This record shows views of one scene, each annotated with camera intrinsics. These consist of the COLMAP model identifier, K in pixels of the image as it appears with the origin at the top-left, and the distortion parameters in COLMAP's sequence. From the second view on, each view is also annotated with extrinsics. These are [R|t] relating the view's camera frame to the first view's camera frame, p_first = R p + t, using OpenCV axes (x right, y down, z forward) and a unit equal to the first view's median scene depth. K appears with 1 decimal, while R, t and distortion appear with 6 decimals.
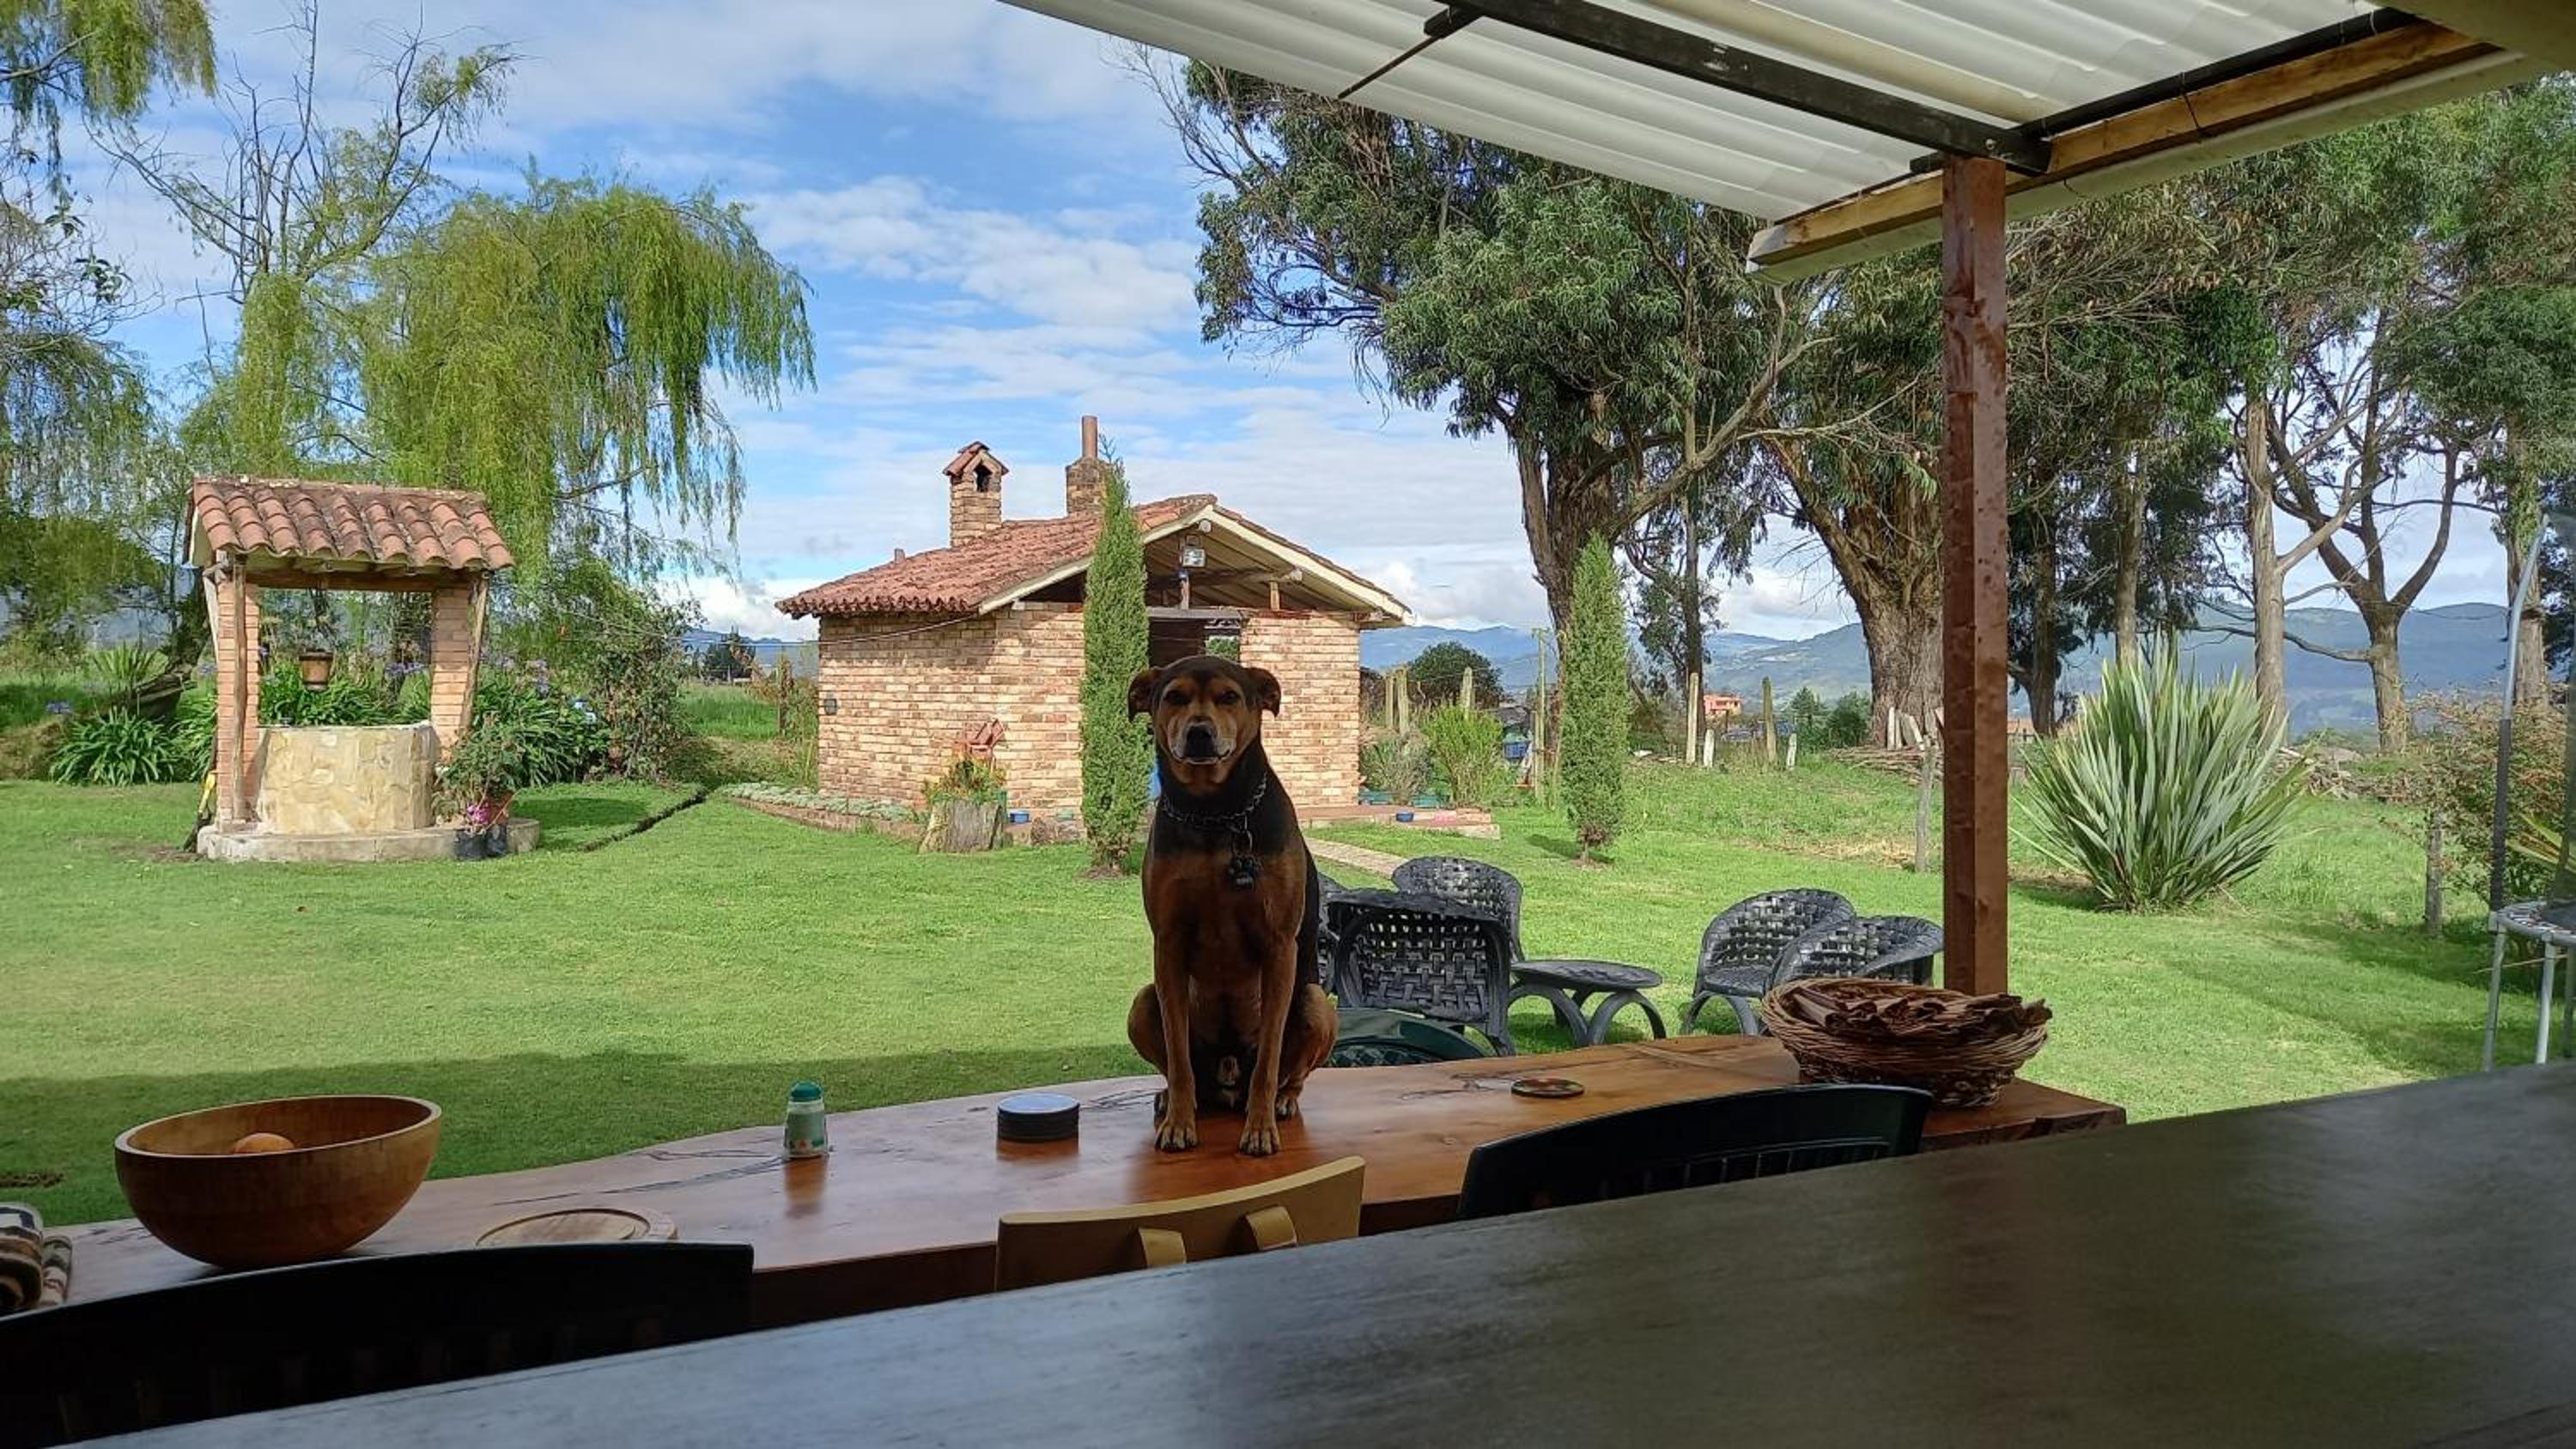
lens RADIAL K [[1806.2, 0, 1288.0], [0, 1806.2, 724.5], [0, 0, 1]] dist [0.047582, -0.003830]
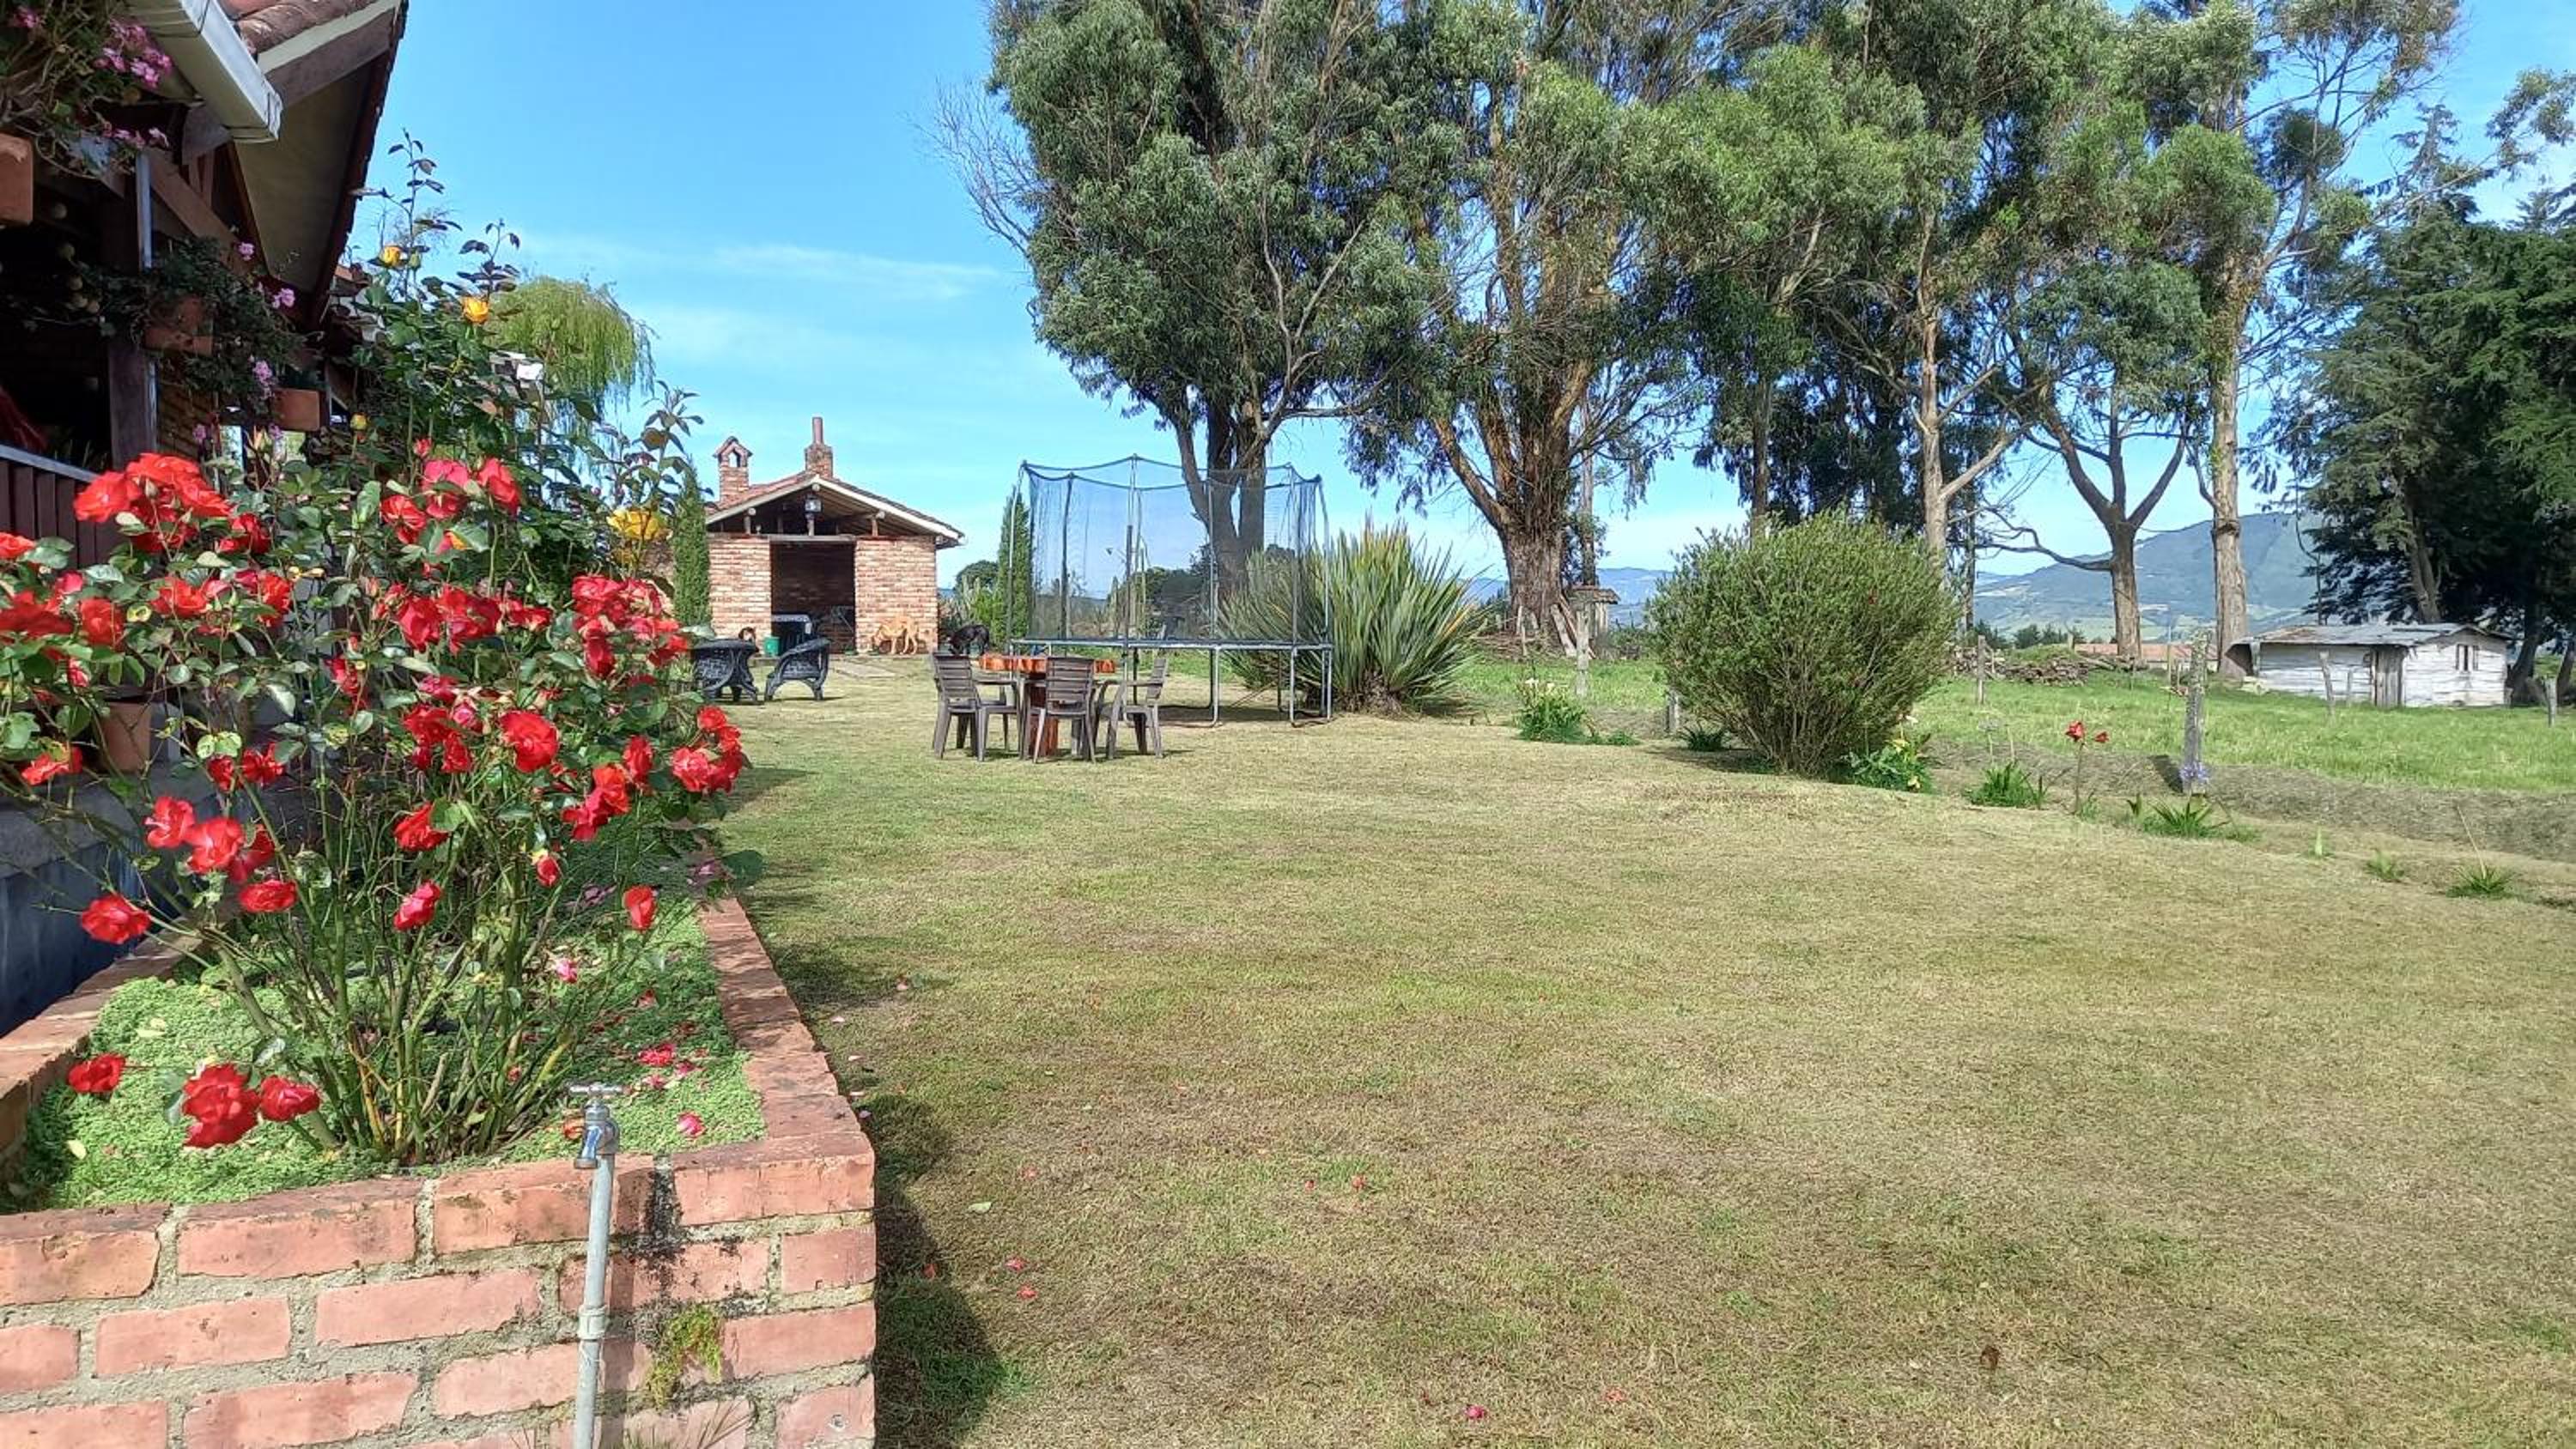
lens RADIAL K [[1806.2, 0, 1288.0], [0, 1806.2, 724.5], [0, 0, 1]] dist [0.047582, -0.003830]
pose [[0.995328, -0.009749, -0.096055, 0.522774], [0.012749, 0.999448, 0.030663, 0.063353], [0.095703, -0.031745, 0.994904, -0.629473]]
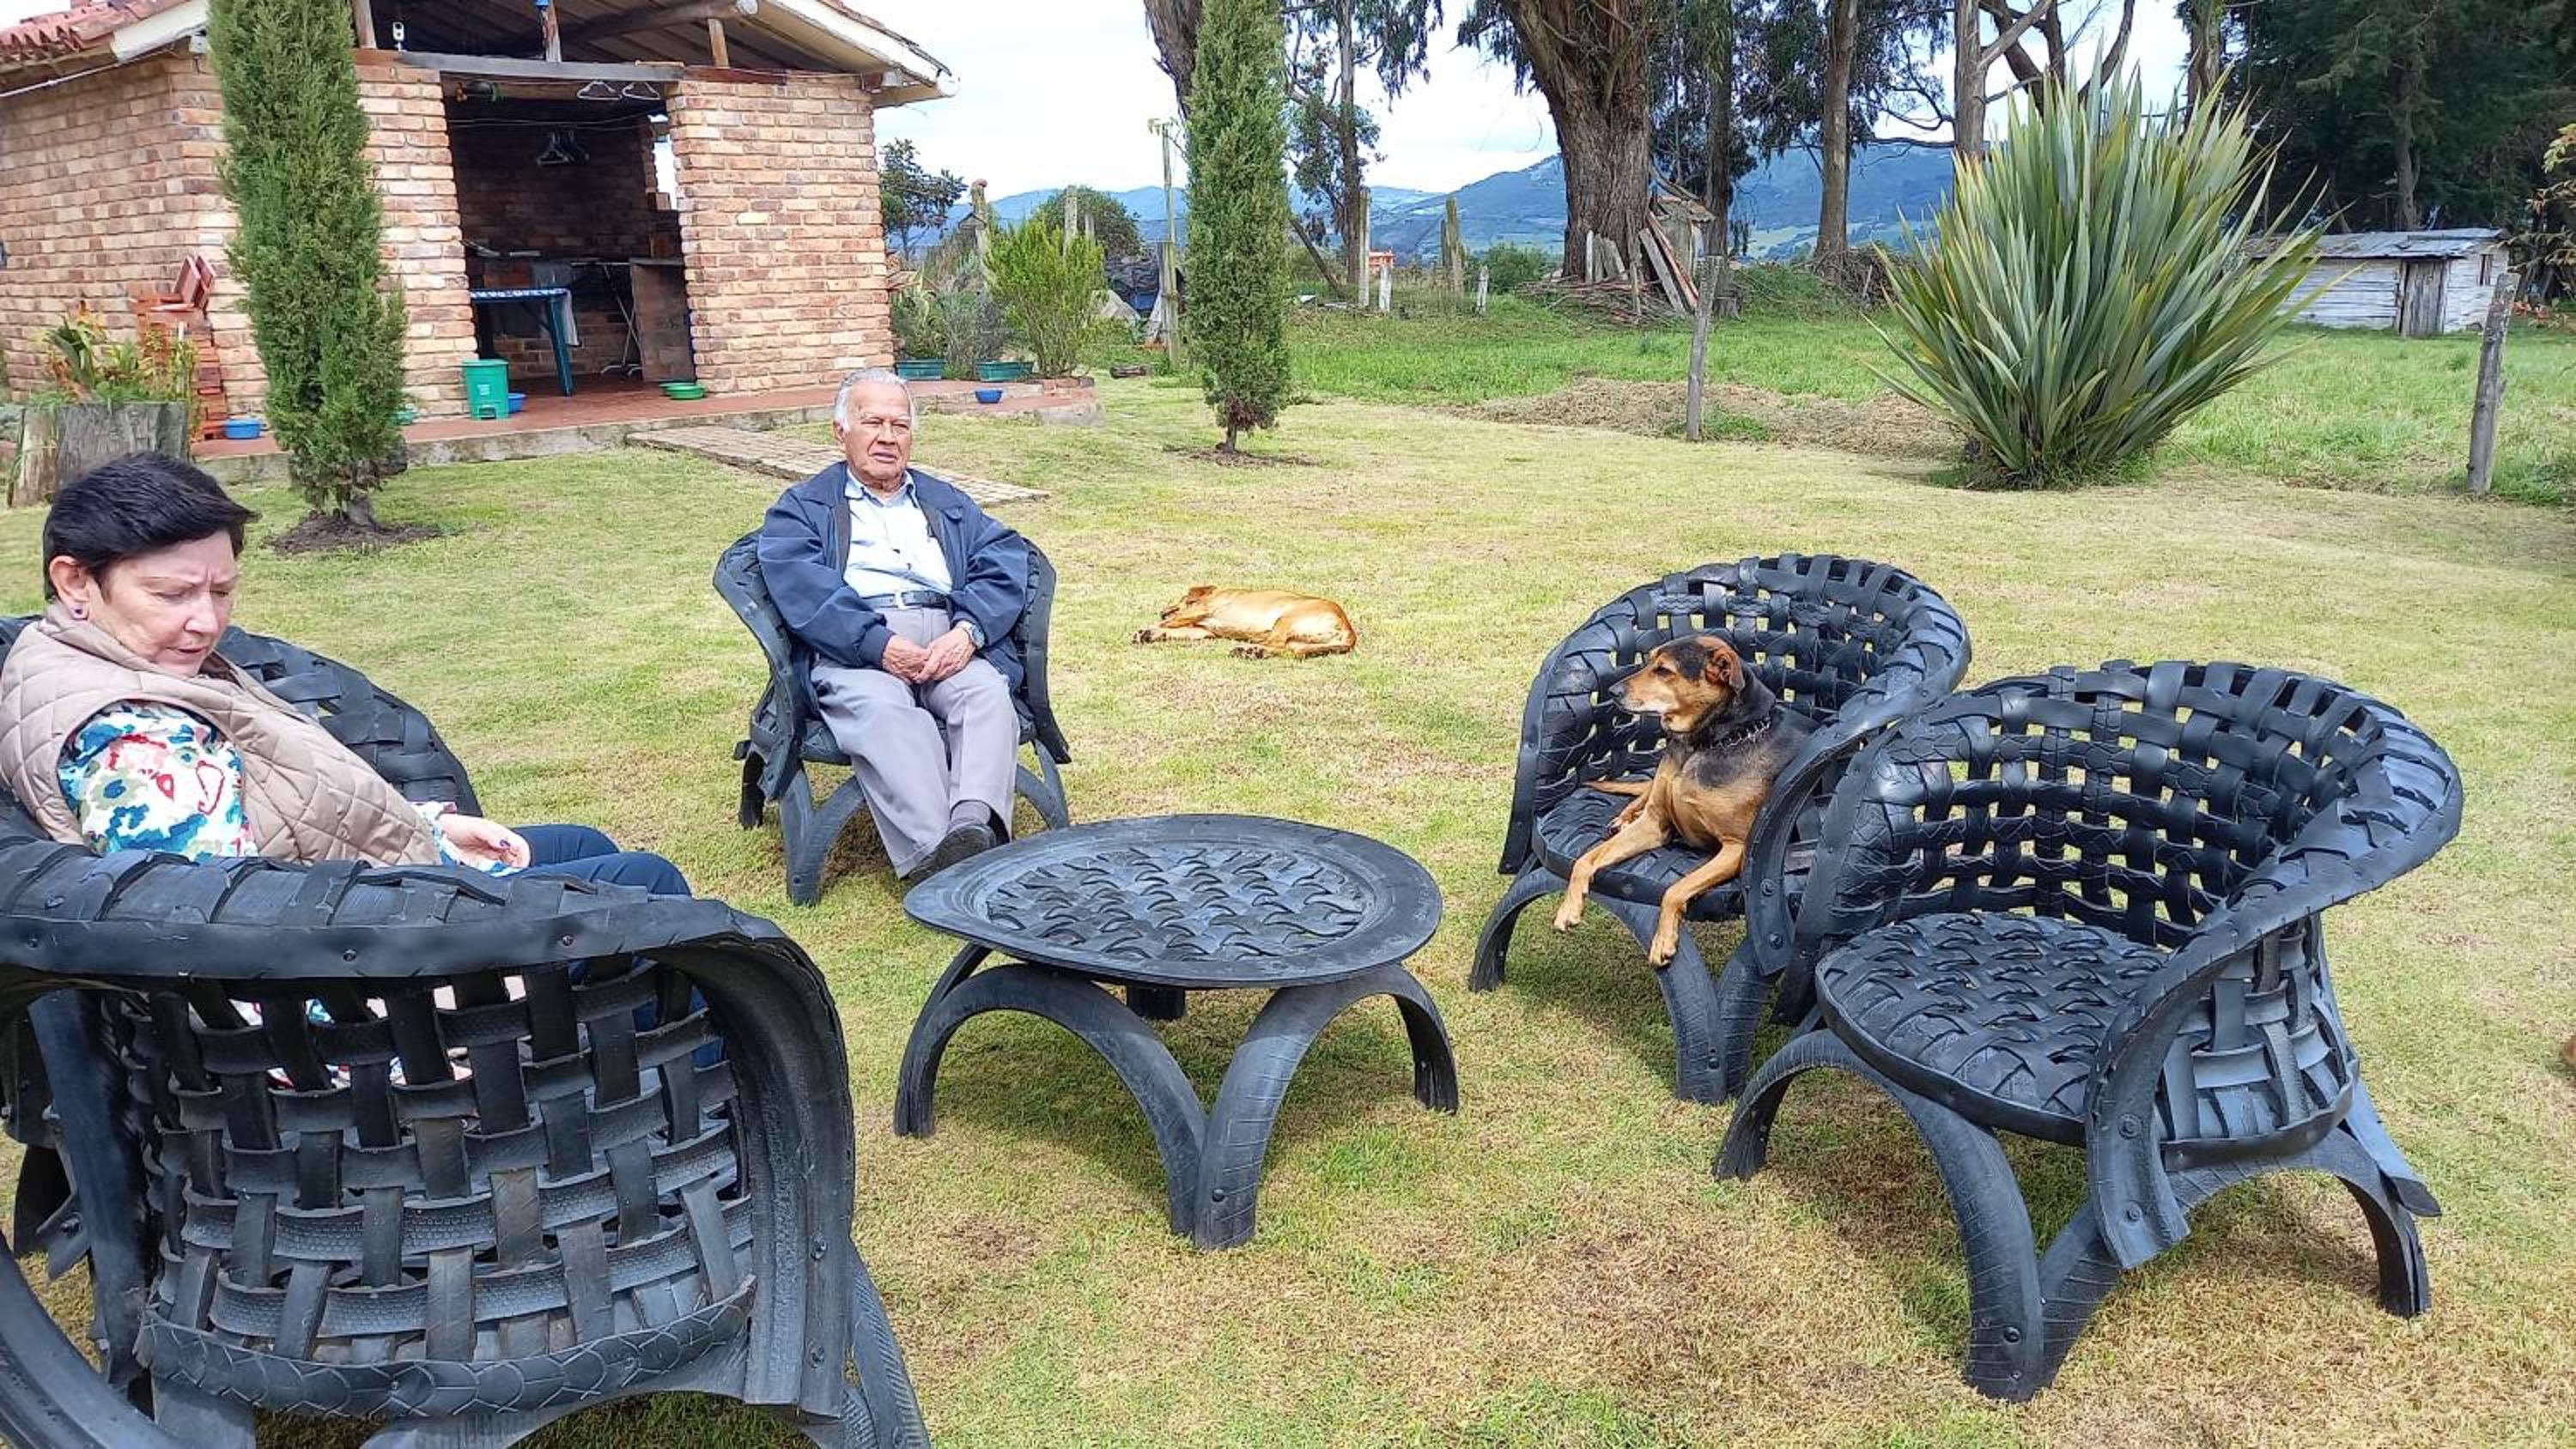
lens RADIAL K [[1806.2, 0, 1288.0], [0, 1806.2, 724.5], [0, 0, 1]] dist [0.047582, -0.003830]
pose [[0.981595, -0.083439, 0.171780, 0.055697], [0.041340, 0.971013, 0.235424, 0.015755], [-0.186444, -0.223989, 0.956592, 0.306780]]
